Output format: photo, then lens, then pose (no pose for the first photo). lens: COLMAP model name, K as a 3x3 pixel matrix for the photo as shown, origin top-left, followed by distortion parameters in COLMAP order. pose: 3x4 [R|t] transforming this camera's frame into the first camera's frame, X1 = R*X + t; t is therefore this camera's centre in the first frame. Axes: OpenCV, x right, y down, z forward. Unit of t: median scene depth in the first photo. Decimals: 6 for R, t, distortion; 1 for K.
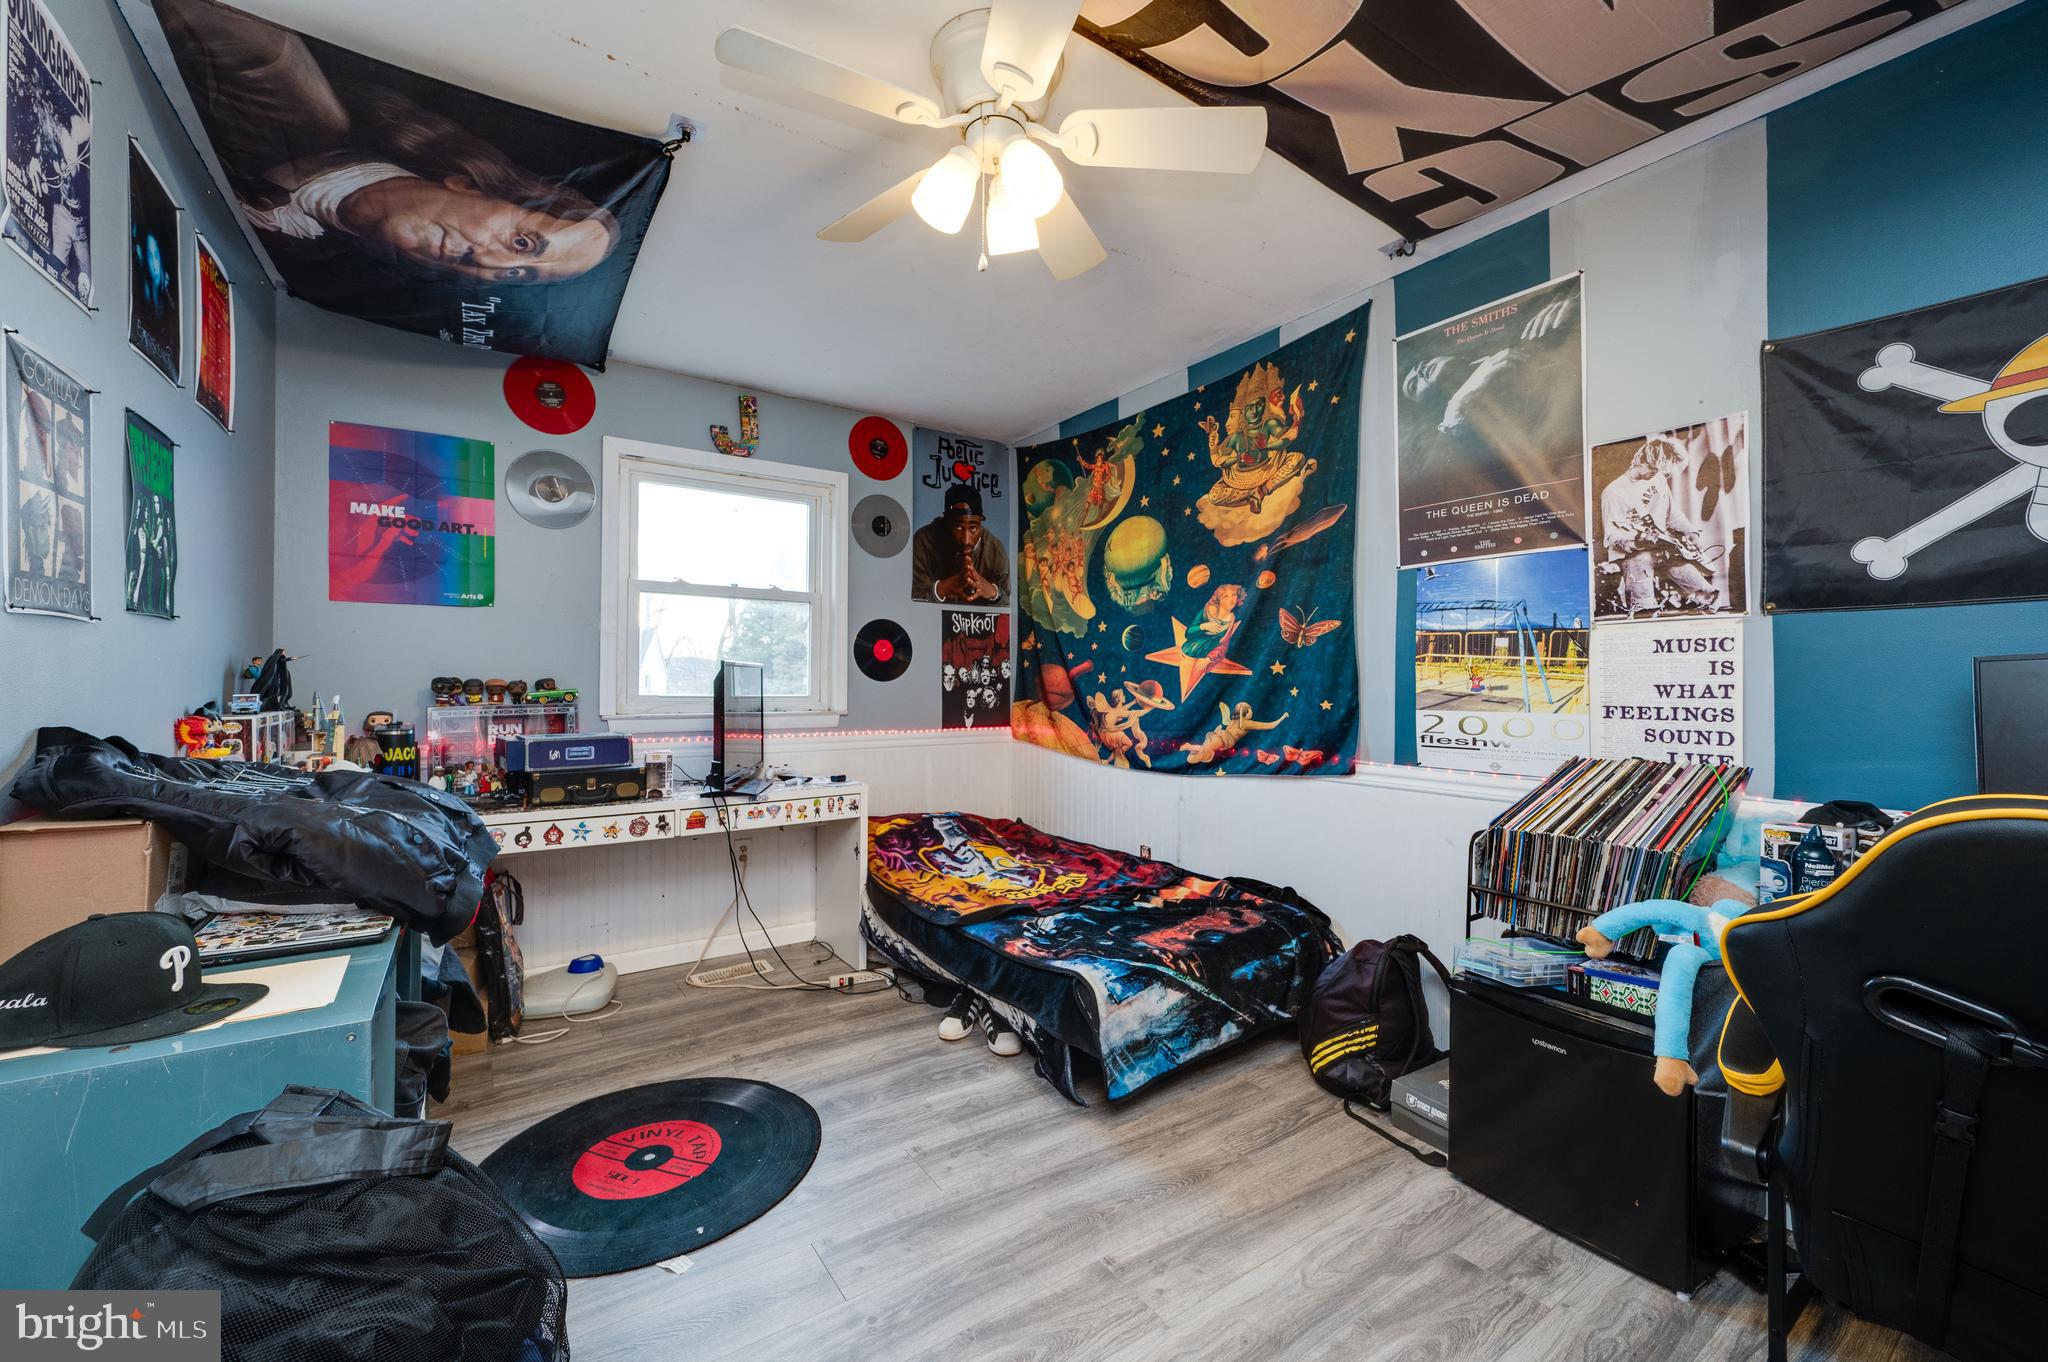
lens RADIAL K [[819.1, 0, 1032.9], [0, 819.1, 678.9], [0, 0, 1]] dist [-0.000890, 0.000219]
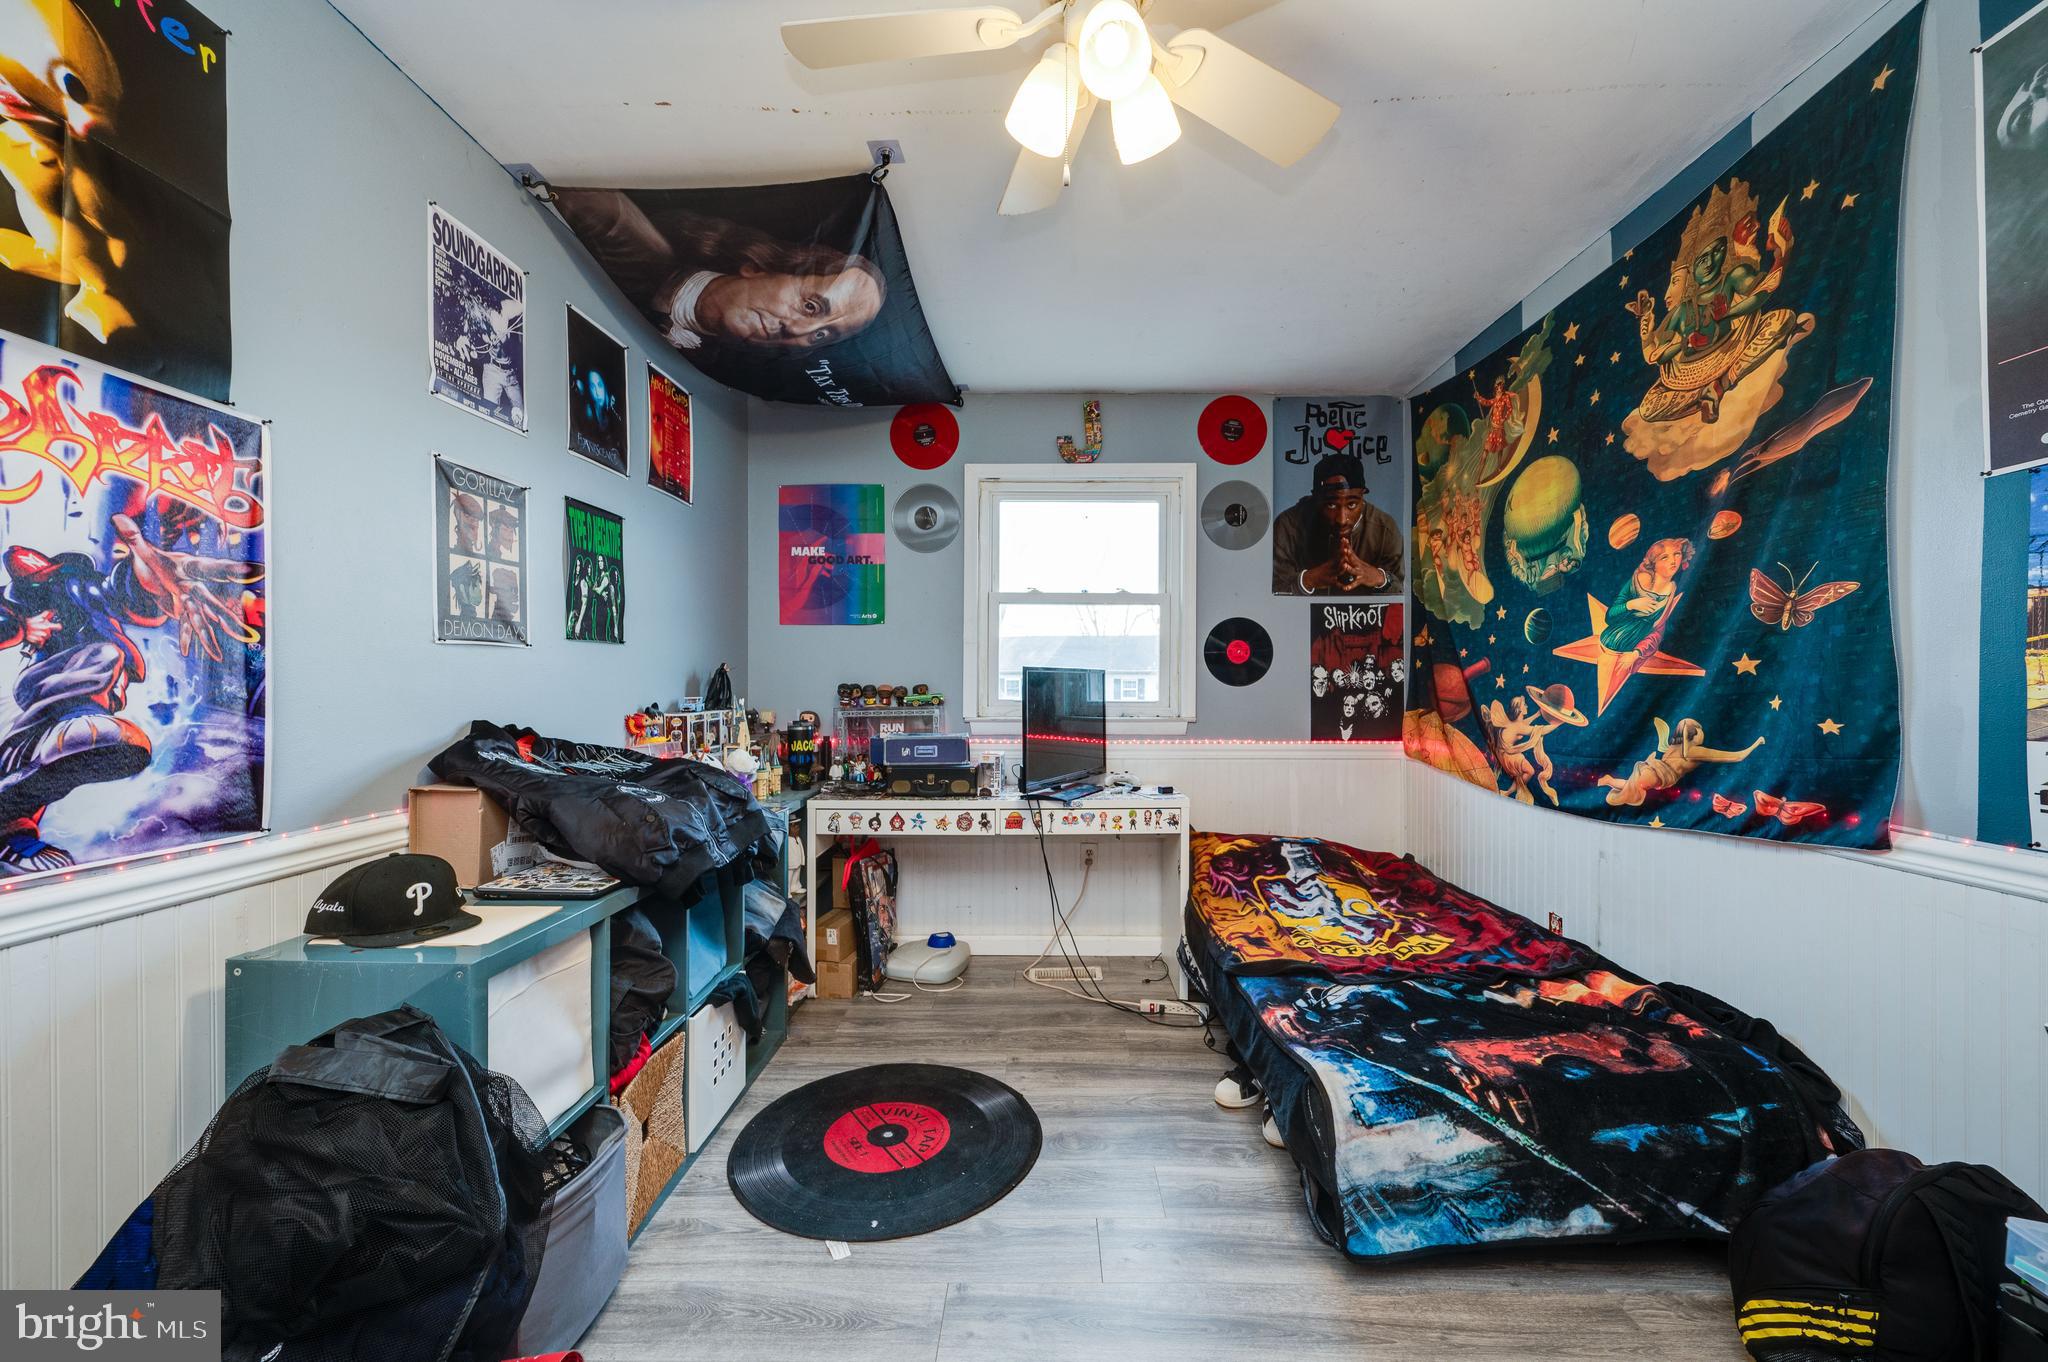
lens RADIAL K [[819.1, 0, 1026.3], [0, 819.1, 687.2], [0, 0, 1]] dist [-0.000890, 0.000219]
pose [[0.814031, -0.000734, -0.580821, 0.221868], [0.004387, 0.999978, 0.004885, -0.001610], [0.580805, -0.006524, 0.814017, 0.180556]]
